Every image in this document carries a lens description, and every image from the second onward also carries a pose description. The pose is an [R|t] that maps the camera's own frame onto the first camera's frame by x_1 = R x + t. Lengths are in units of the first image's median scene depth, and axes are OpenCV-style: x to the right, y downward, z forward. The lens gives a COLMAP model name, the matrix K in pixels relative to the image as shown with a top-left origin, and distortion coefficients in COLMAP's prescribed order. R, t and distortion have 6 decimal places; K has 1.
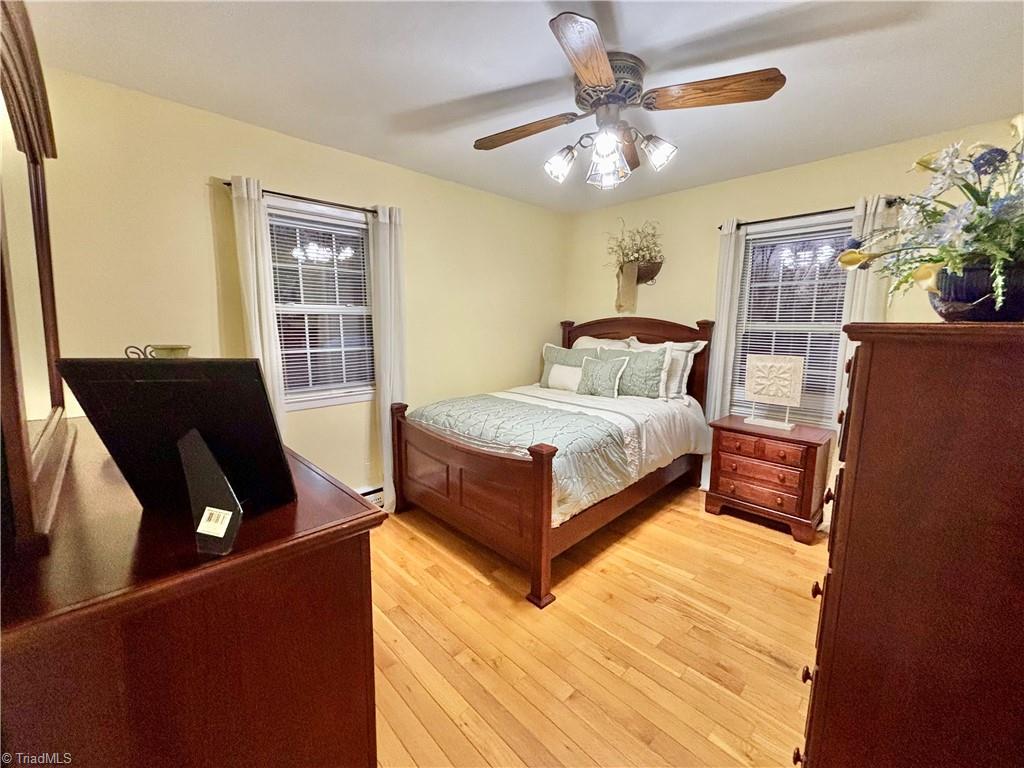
lens RADIAL K [[418.3, 0, 512.0], [0, 418.3, 384.0], [0, 0, 1]] dist [0.022578, -0.000069]
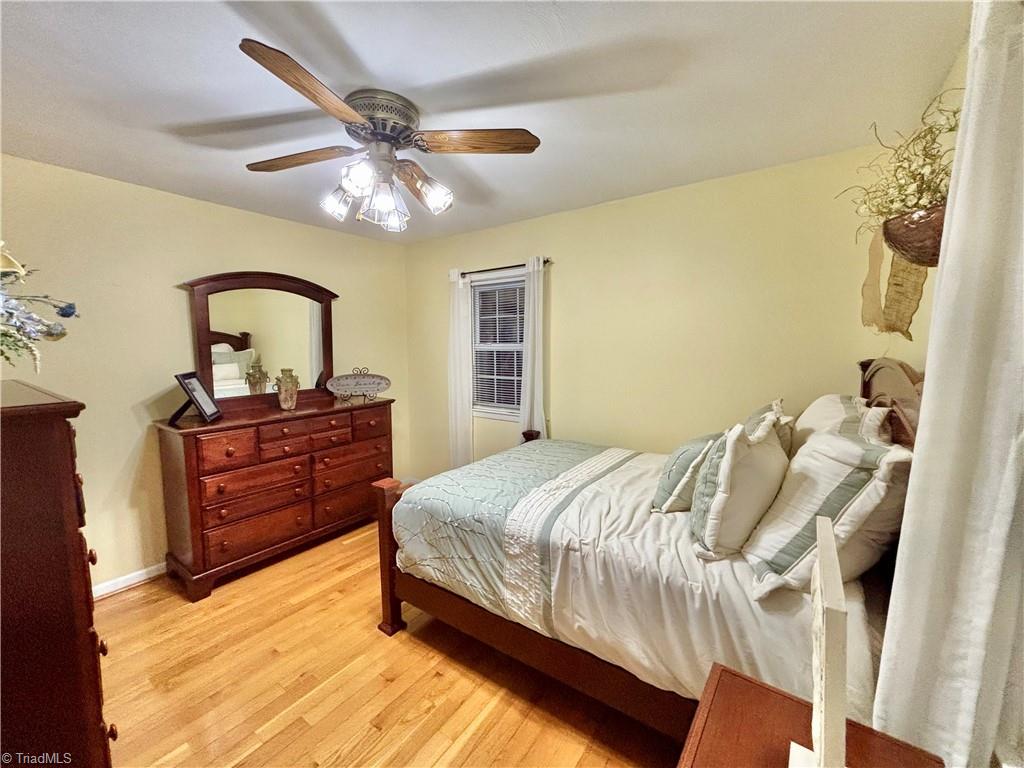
lens RADIAL K [[418.3, 0, 512.0], [0, 418.3, 384.0], [0, 0, 1]] dist [0.022578, -0.000069]
pose [[0.169682, 0.105265, -0.979861, 0.953930], [-0.143548, 0.986315, 0.081100, -0.191685], [0.974988, 0.126896, 0.182470, 0.887888]]
